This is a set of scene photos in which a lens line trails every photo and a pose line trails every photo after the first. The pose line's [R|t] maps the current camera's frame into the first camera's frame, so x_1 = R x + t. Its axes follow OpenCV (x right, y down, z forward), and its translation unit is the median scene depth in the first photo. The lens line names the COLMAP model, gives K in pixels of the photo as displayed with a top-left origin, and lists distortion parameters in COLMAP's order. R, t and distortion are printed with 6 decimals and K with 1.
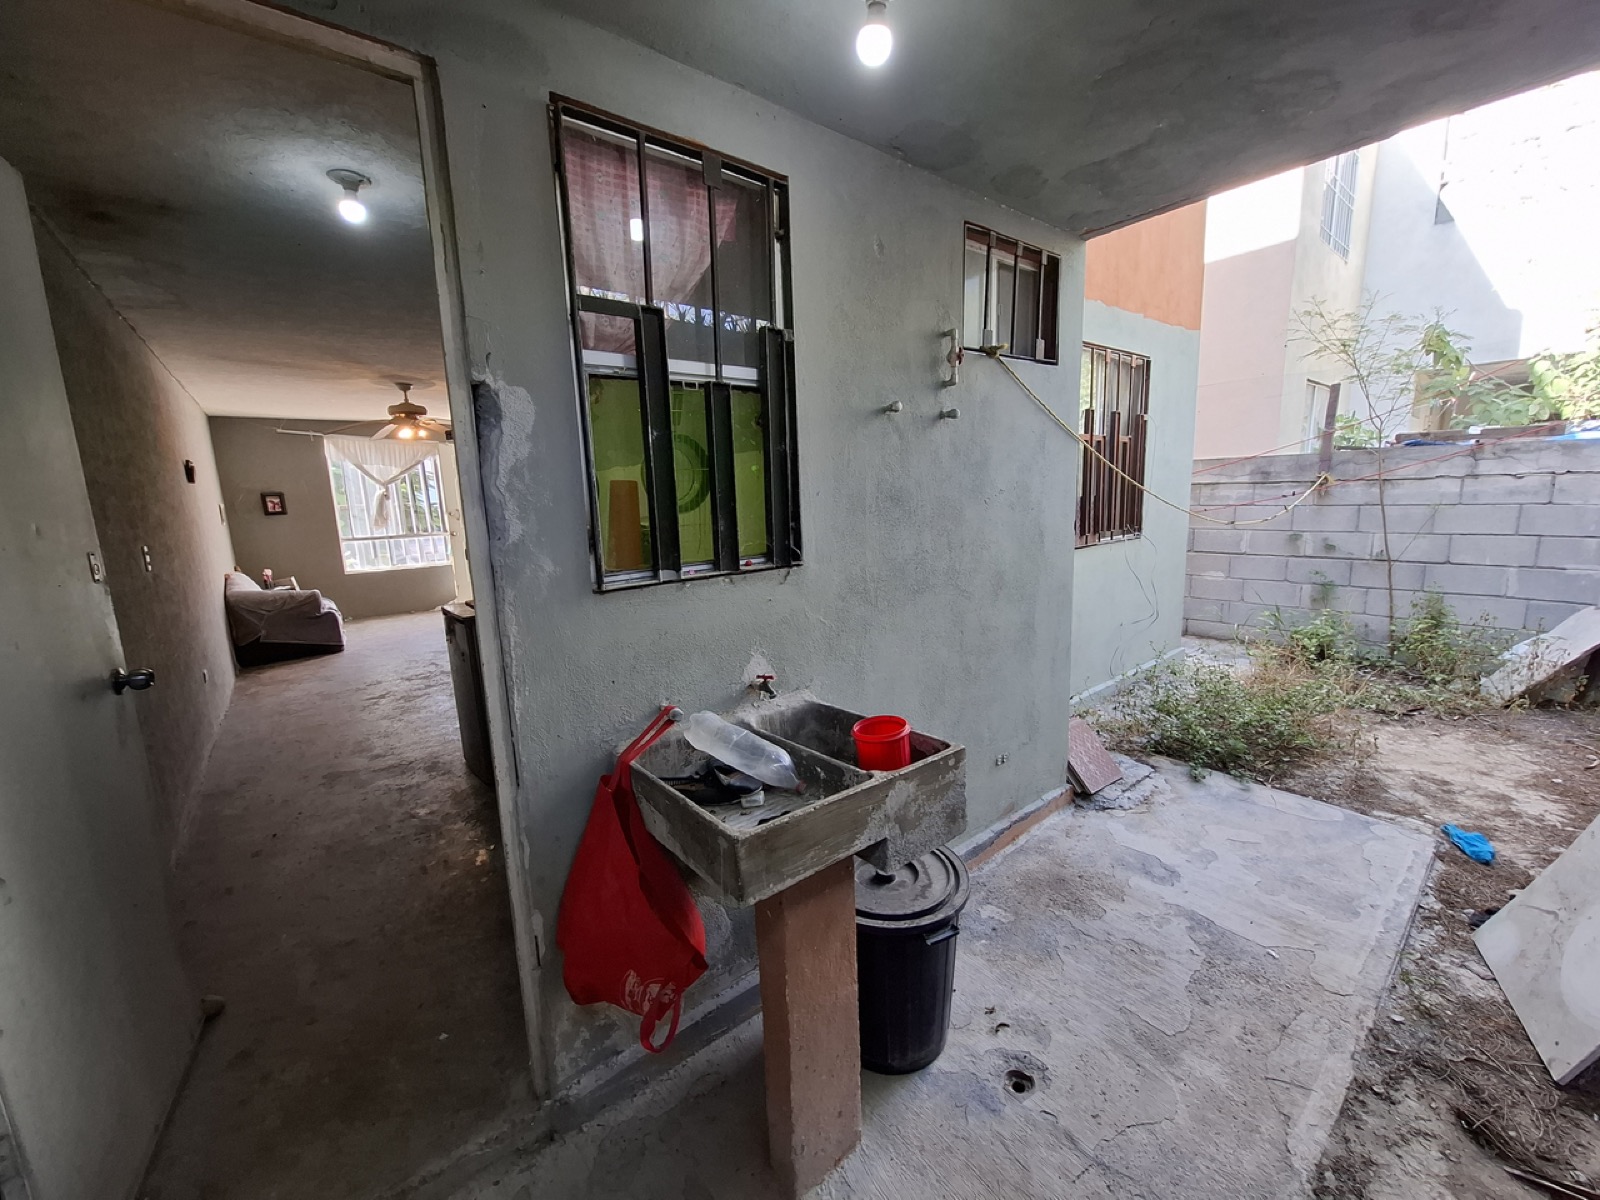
lens RADIAL K [[631.9, 0, 798.3], [0, 631.9, 601.4], [0, 0, 1]] dist [-0.006353, 0.000073]
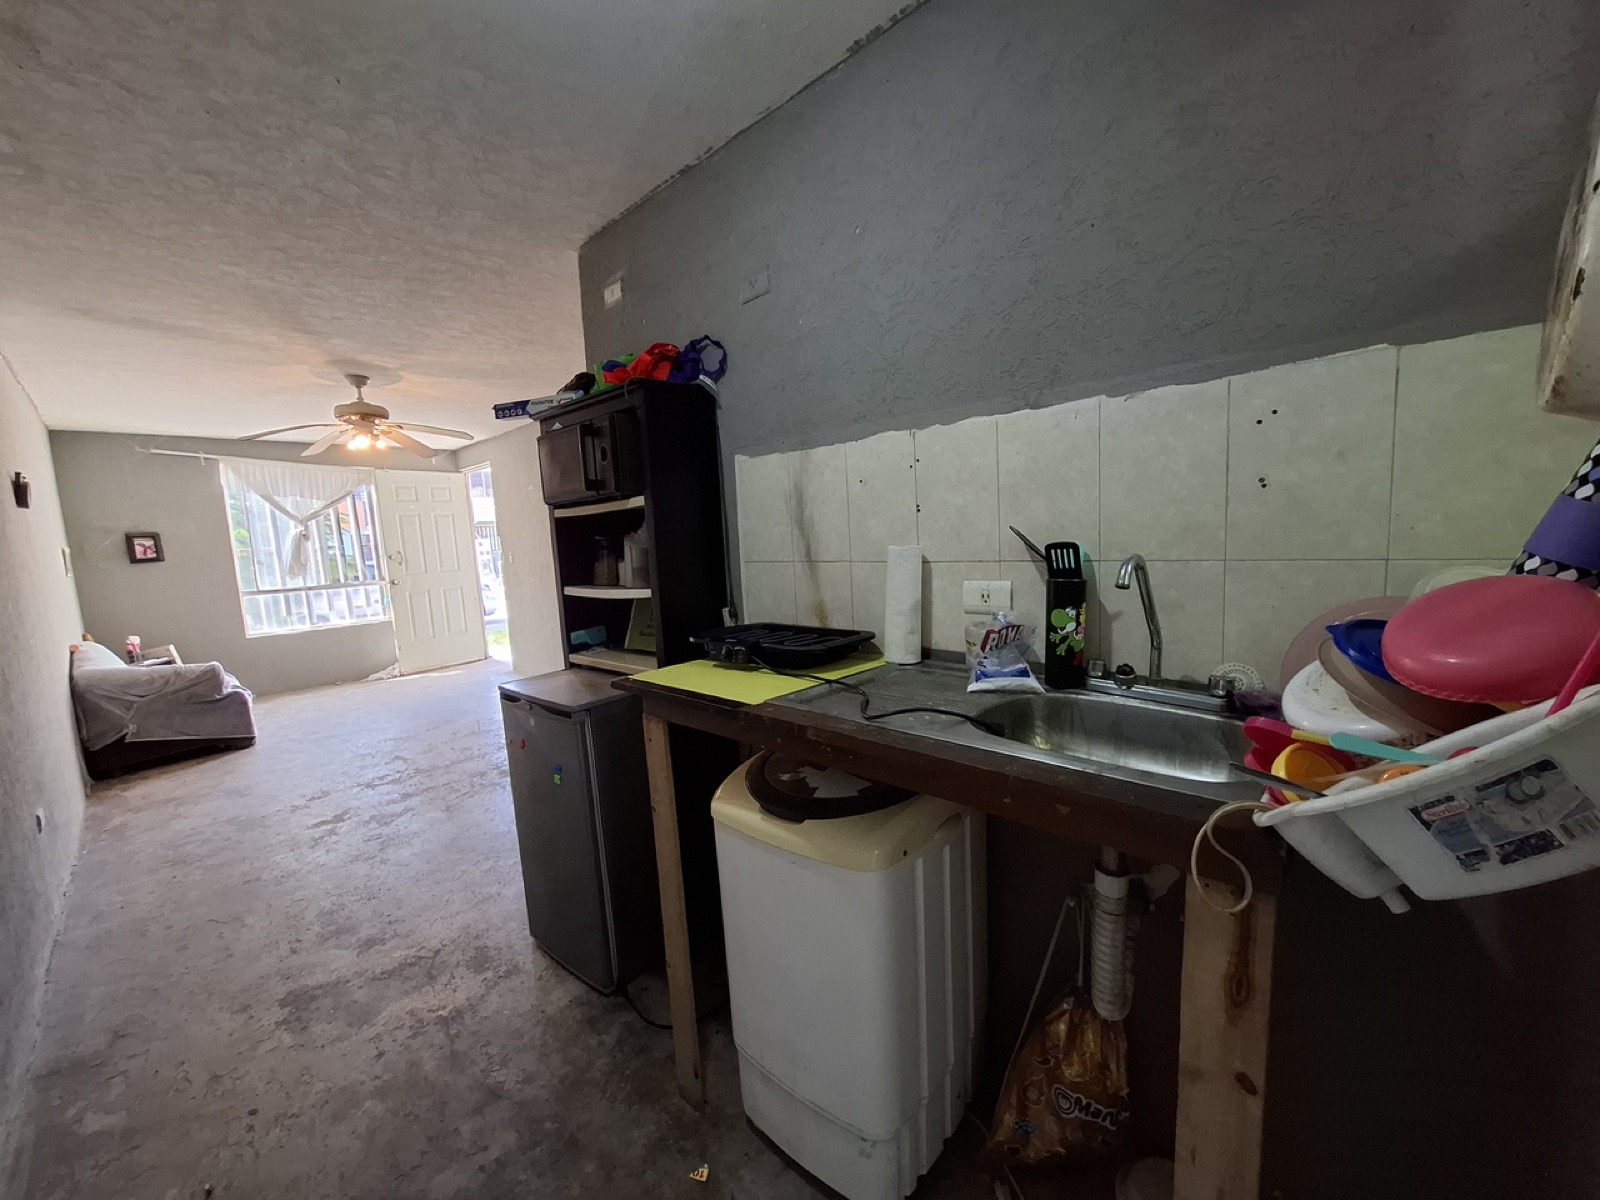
lens RADIAL K [[631.9, 0, 801.9], [0, 631.9, 601.1], [0, 0, 1]] dist [-0.006353, 0.000073]
pose [[0.990183, -0.035544, 0.135179, -0.206944], [0.044648, 0.996891, -0.064919, -0.011856], [-0.132451, 0.070318, 0.988692, 0.208523]]
